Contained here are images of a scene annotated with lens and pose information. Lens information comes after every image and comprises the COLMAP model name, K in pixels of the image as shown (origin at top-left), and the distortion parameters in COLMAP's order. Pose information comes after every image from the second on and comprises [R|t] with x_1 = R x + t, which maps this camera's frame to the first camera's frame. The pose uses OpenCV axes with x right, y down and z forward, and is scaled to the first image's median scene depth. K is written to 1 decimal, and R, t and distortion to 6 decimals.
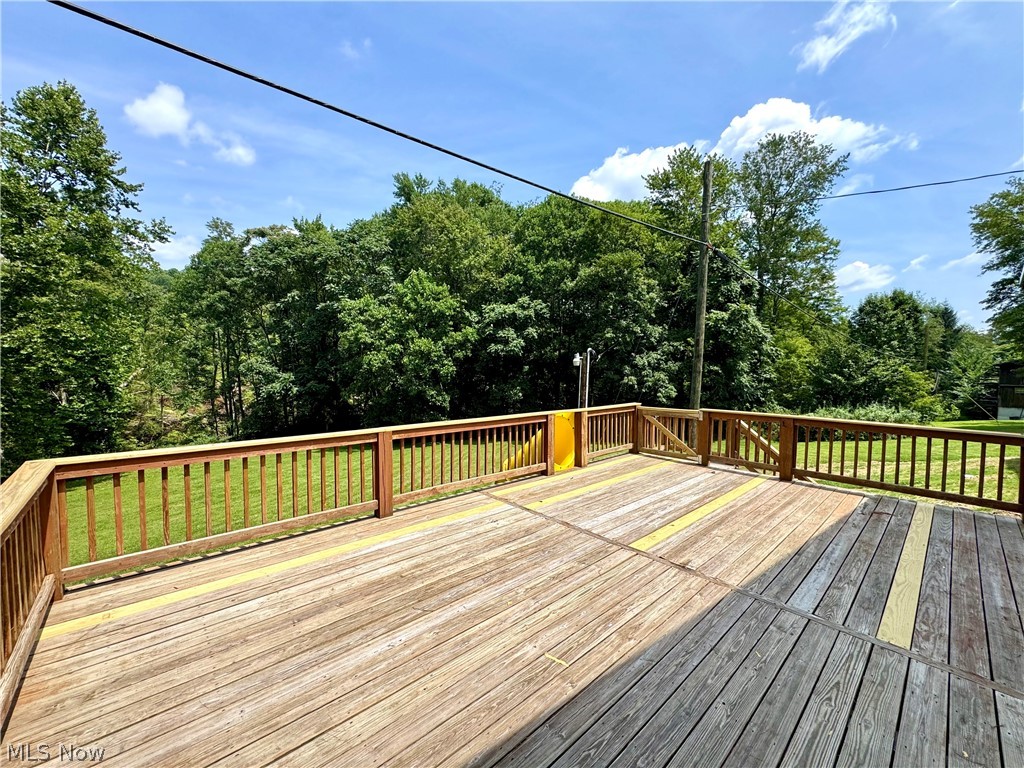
lens RADIAL K [[410.4, 0, 510.7], [0, 410.4, 385.5], [0, 0, 1]] dist [-0.000552, -0.000069]
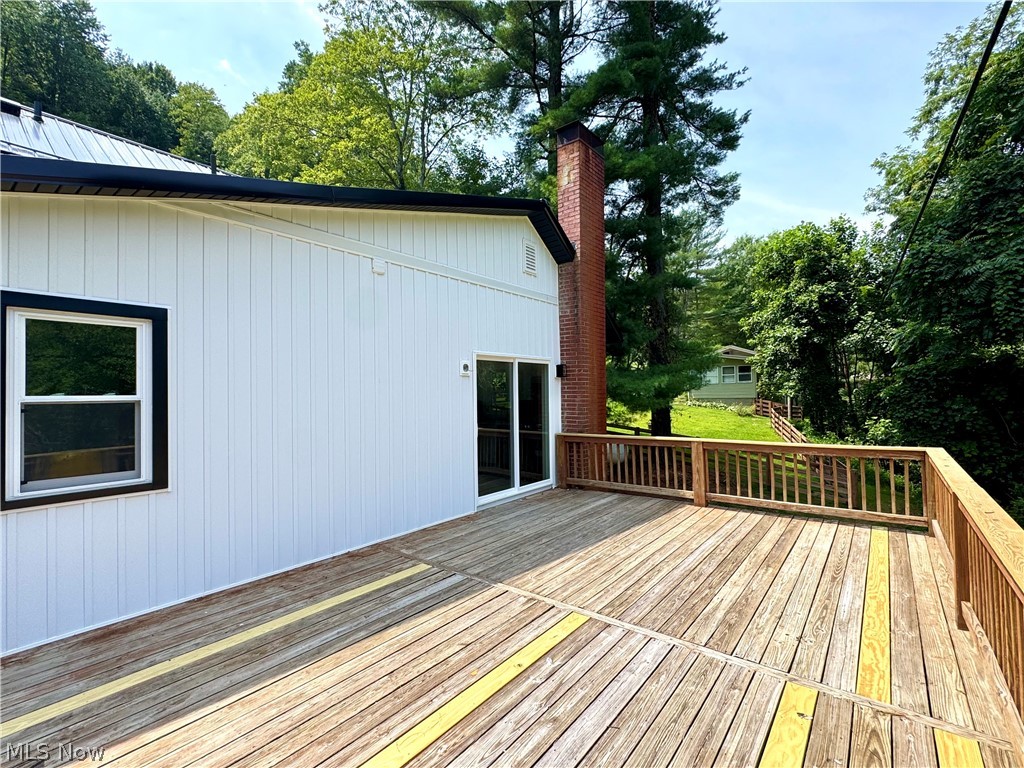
lens RADIAL K [[472.3, 0, 513.0], [0, 472.3, 381.7], [0, 0, 1]] dist [-0.000475, -0.000043]
pose [[-0.987446, 0.004188, -0.157902, 0.607216], [0.000566, 0.999736, 0.022977, -0.094478], [0.157957, 0.022599, -0.987187, 1.969476]]
